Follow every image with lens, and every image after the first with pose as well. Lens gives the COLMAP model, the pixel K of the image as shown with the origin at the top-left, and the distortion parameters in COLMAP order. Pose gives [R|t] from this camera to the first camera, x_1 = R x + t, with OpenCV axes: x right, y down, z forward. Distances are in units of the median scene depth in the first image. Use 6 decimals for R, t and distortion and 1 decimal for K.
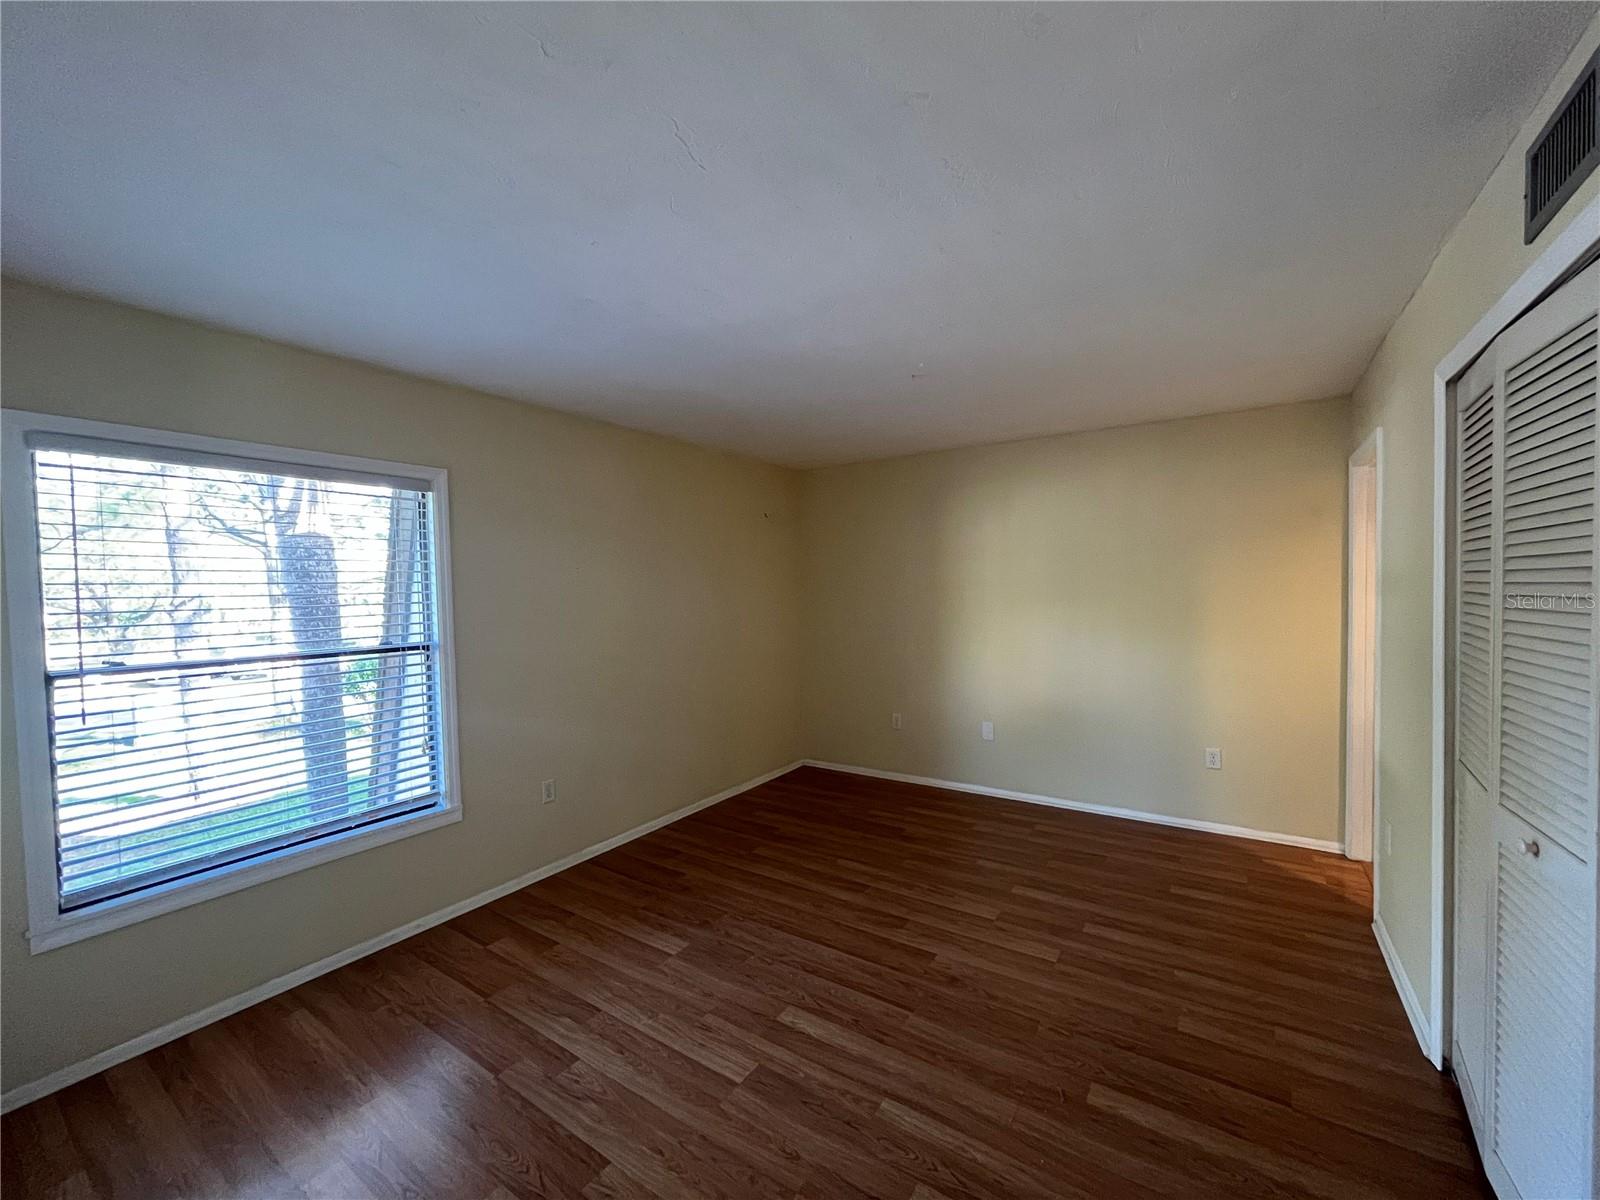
lens RADIAL K [[648.2, 0, 797.8], [0, 648.2, 608.4], [0, 0, 1]] dist [-0.001782, -0.000464]
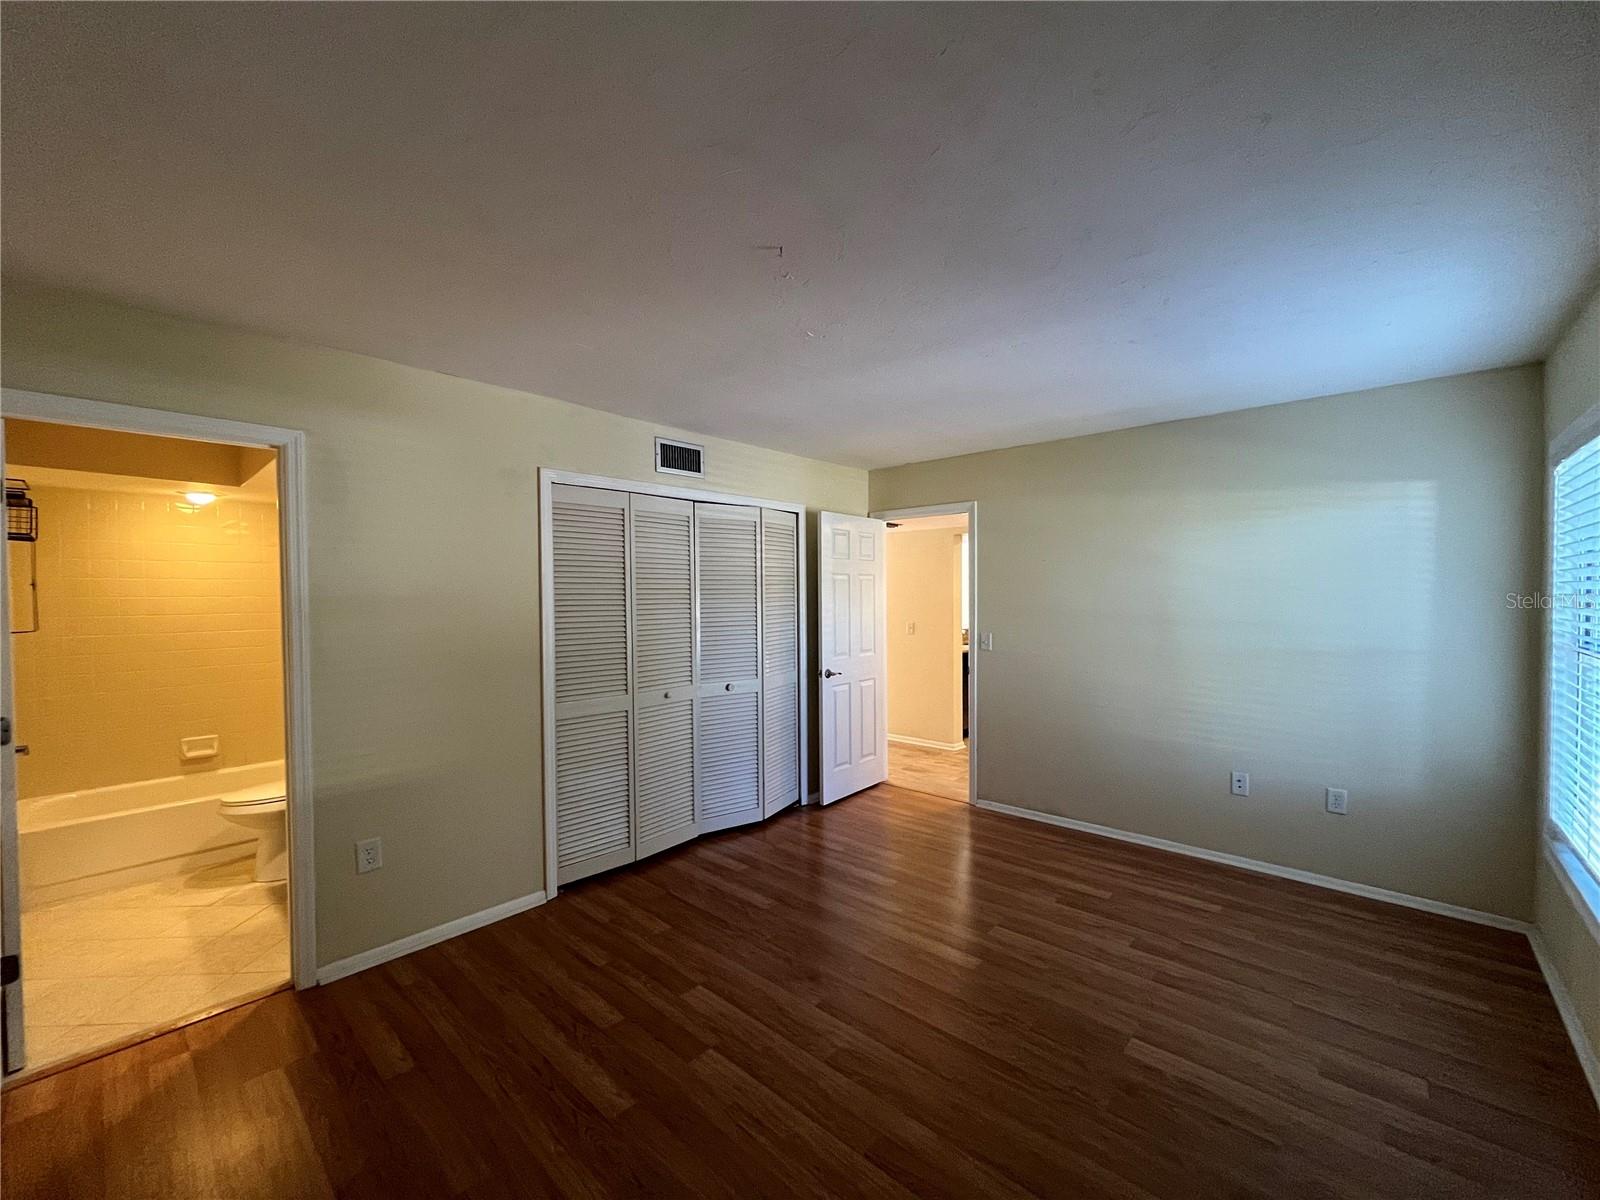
lens RADIAL K [[648.2, 0, 797.8], [0, 648.2, 608.4], [0, 0, 1]] dist [-0.001782, -0.000464]
pose [[-0.989570, 0.024752, 0.141911, 0.093717], [0.032893, 0.997927, 0.055316, -0.057926], [-0.140248, 0.059407, -0.988333, 1.787075]]
